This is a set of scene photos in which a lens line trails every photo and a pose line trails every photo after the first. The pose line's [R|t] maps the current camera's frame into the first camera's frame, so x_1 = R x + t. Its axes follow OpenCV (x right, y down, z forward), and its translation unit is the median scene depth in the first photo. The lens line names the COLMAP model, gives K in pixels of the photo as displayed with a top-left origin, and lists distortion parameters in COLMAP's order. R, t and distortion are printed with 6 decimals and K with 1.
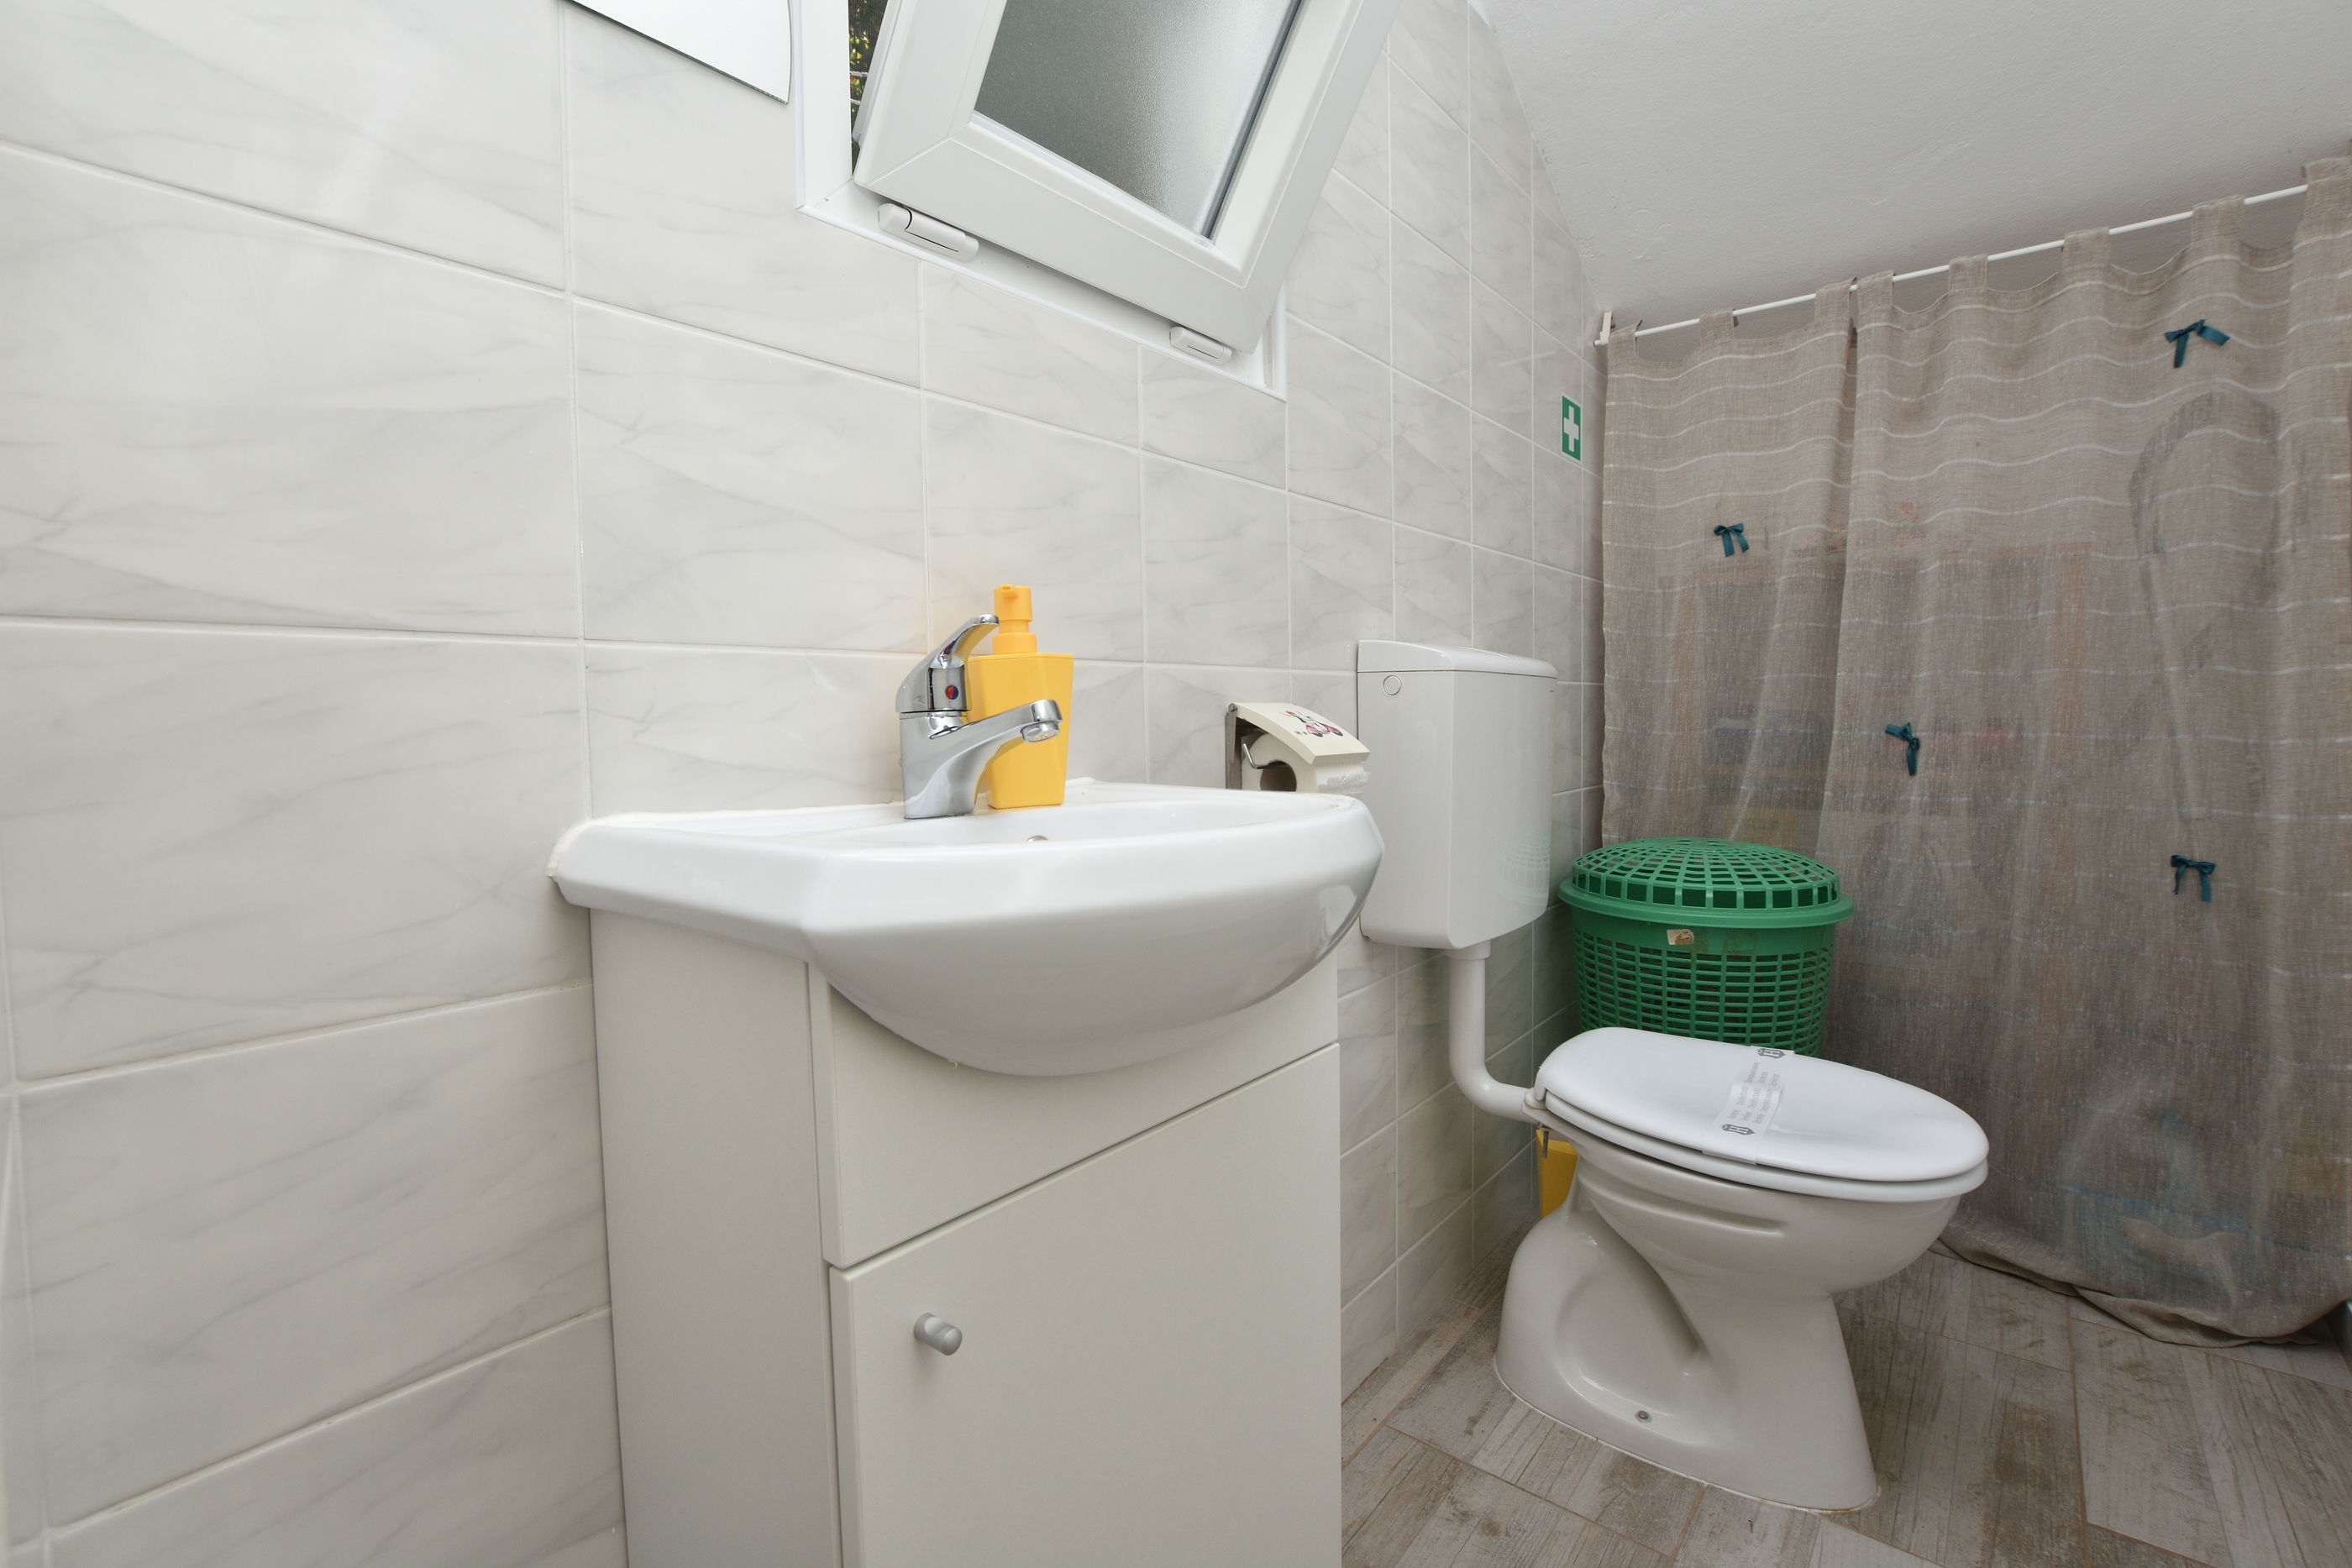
lens RADIAL K [[1055.0, 0, 1177.2], [0, 1055.0, 778.7], [0, 0, 1]] dist [-0.034597, 0.005086]
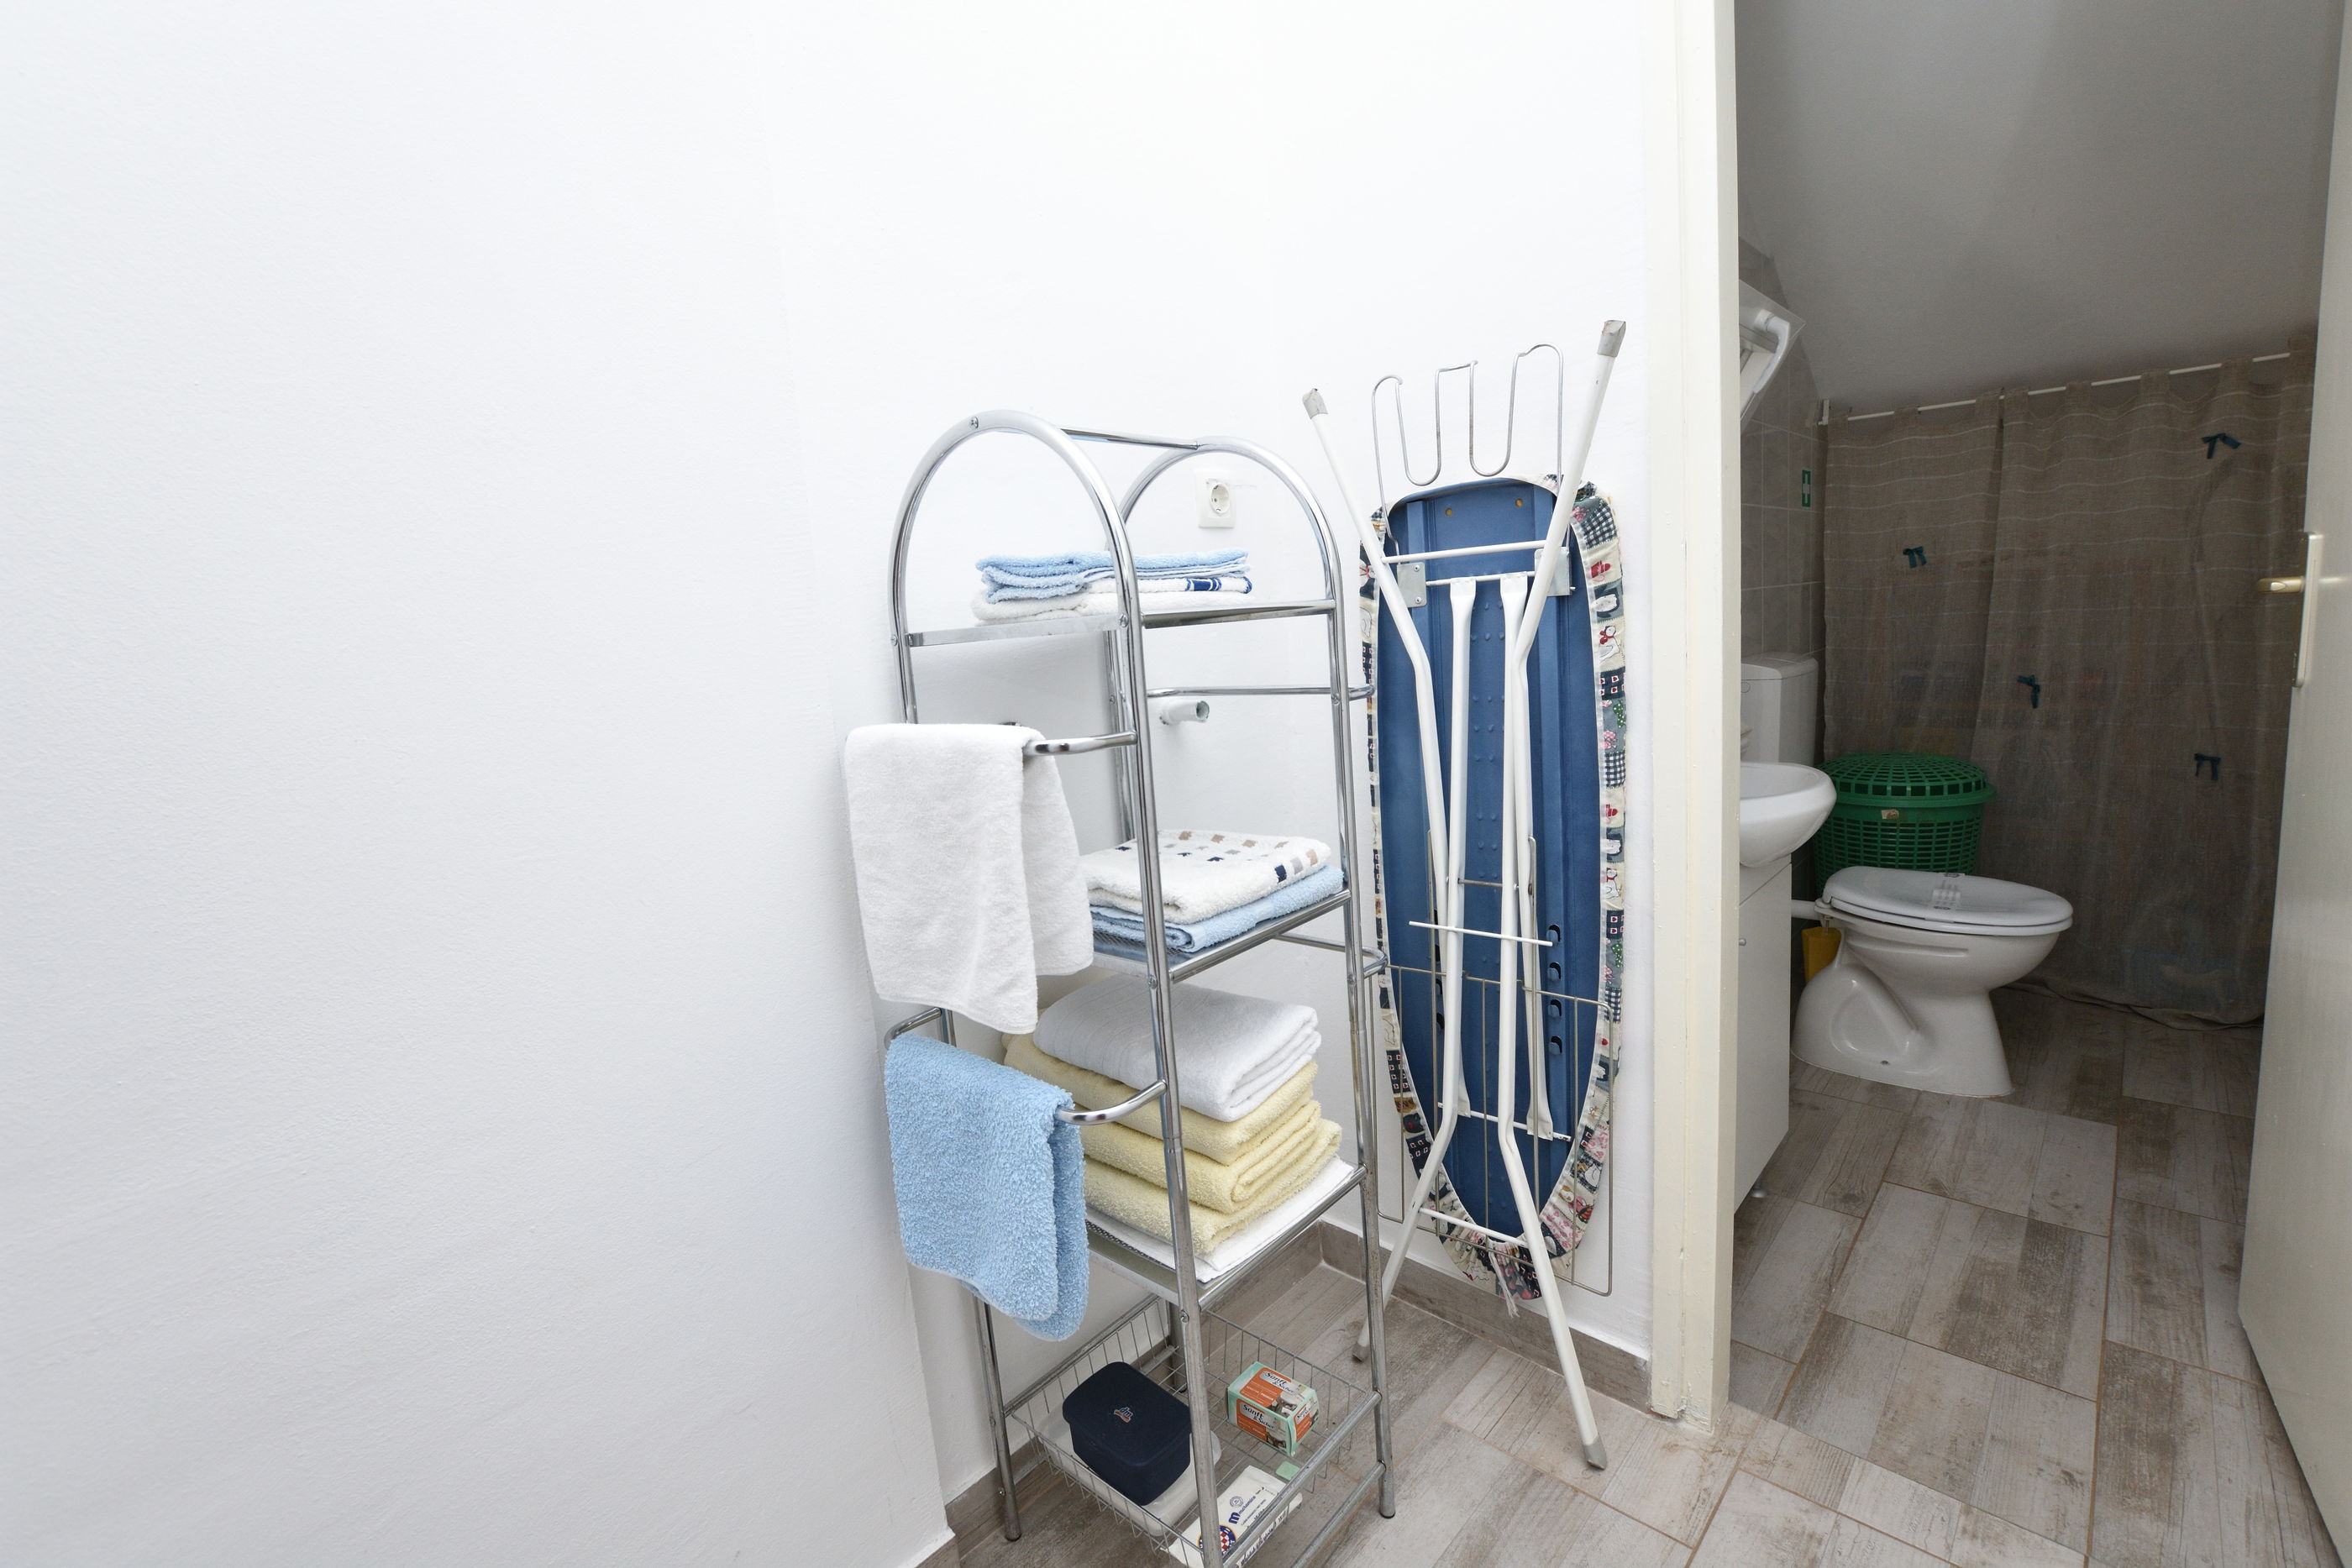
lens RADIAL K [[1055.0, 0, 1180.2], [0, 1055.0, 787.4], [0, 0, 1]] dist [-0.034597, 0.005086]
pose [[0.995712, -0.051748, -0.076677, -0.530320], [0.059170, 0.993434, 0.097918, -0.124333], [0.071106, -0.102035, 0.992236, -0.743957]]
